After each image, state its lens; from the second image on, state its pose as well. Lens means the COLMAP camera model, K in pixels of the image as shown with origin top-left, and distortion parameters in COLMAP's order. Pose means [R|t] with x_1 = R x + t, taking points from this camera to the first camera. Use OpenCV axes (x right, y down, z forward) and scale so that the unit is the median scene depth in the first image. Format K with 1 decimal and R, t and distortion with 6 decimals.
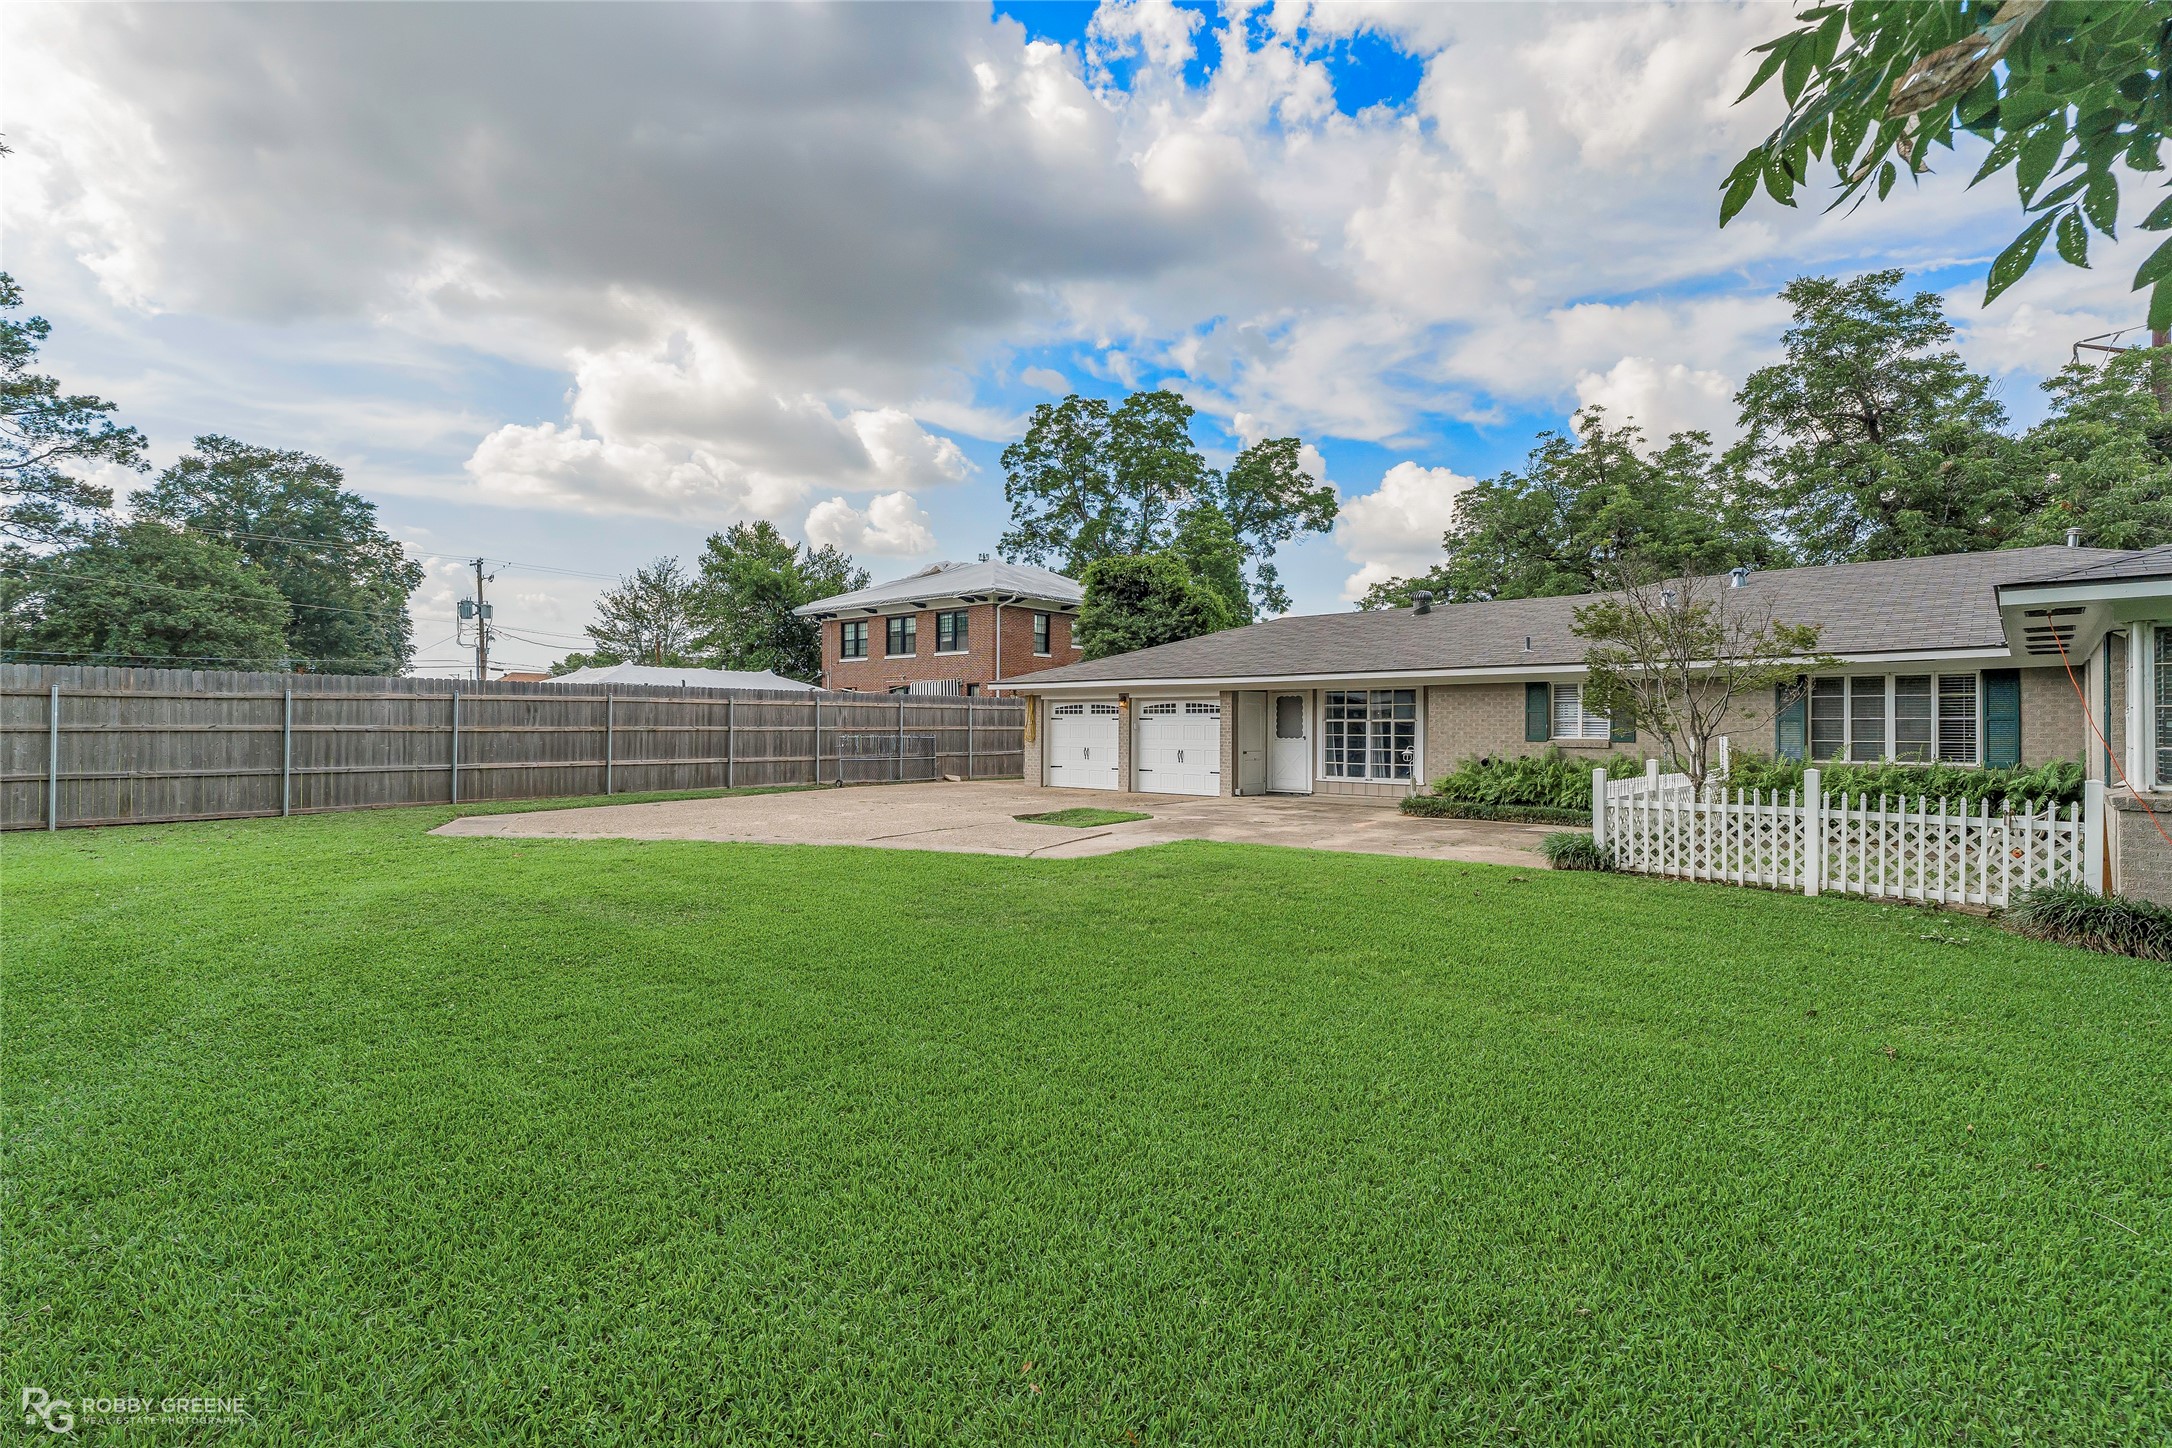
lens RADIAL K [[1062.4, 0, 1086.0], [0, 1062.4, 701.2], [0, 0, 1]] dist [-0.002072, 0.000134]
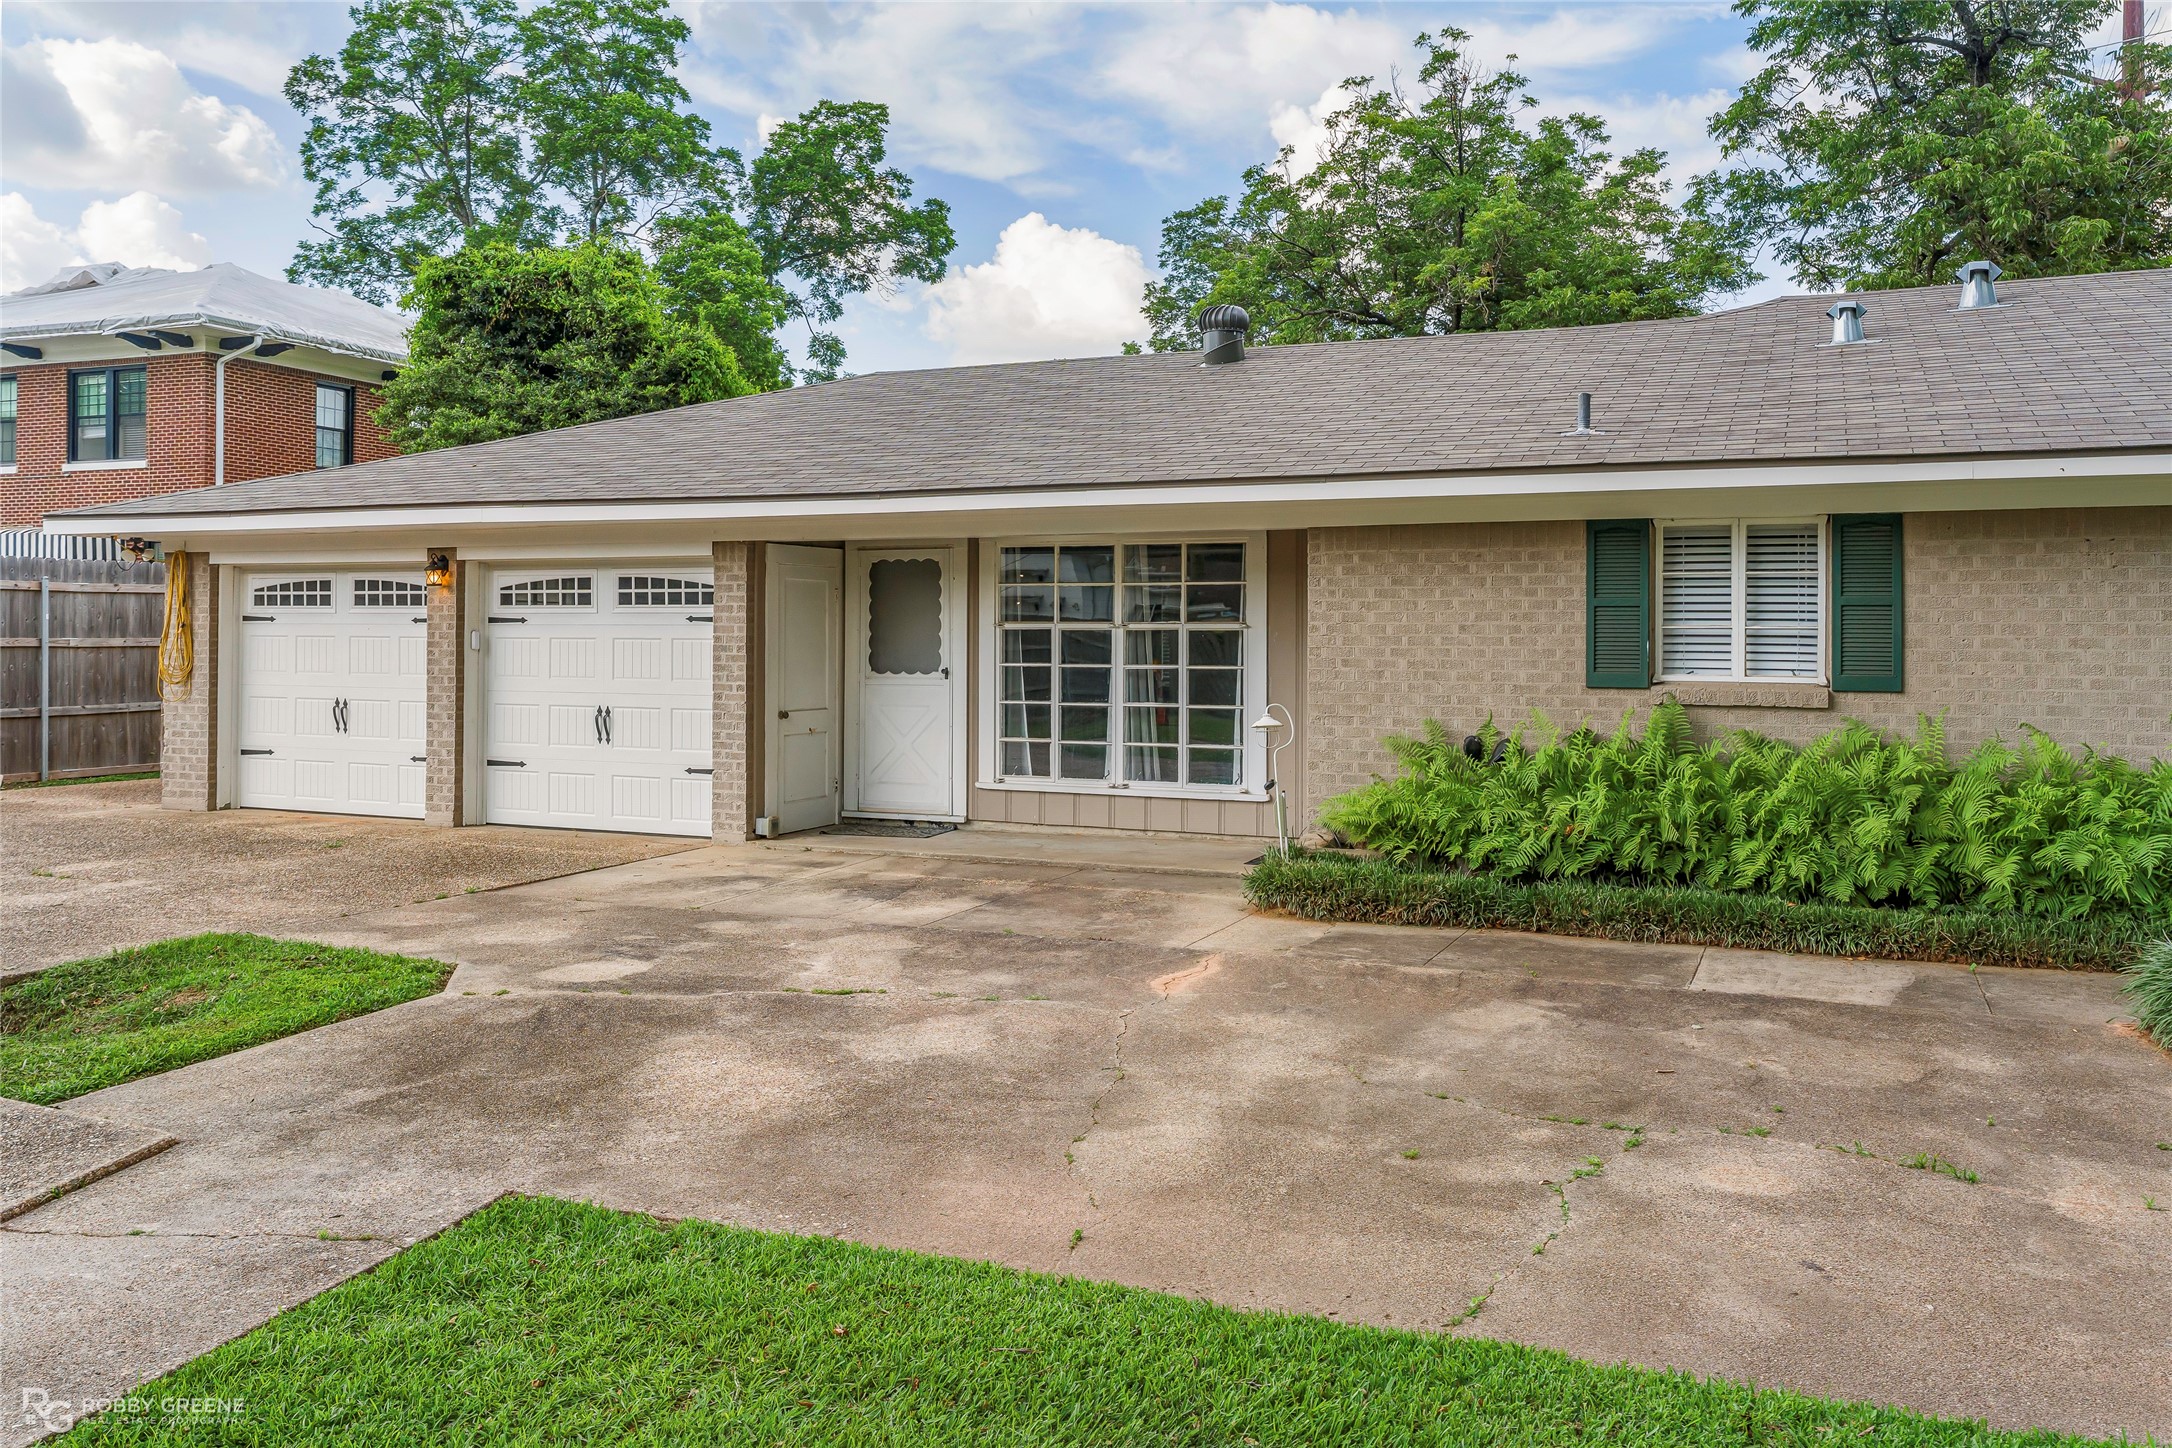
lens RADIAL K [[1701.7, 0, 1082.6], [0, 1701.7, 700.9], [0, 0, 1]] dist [-0.017006, 0.006507]
pose [[0.949231, -0.011238, 0.314379, 0.032868], [-0.009093, 0.997964, 0.063129, 0.003335], [-0.314448, -0.062783, 0.947196, 0.214672]]
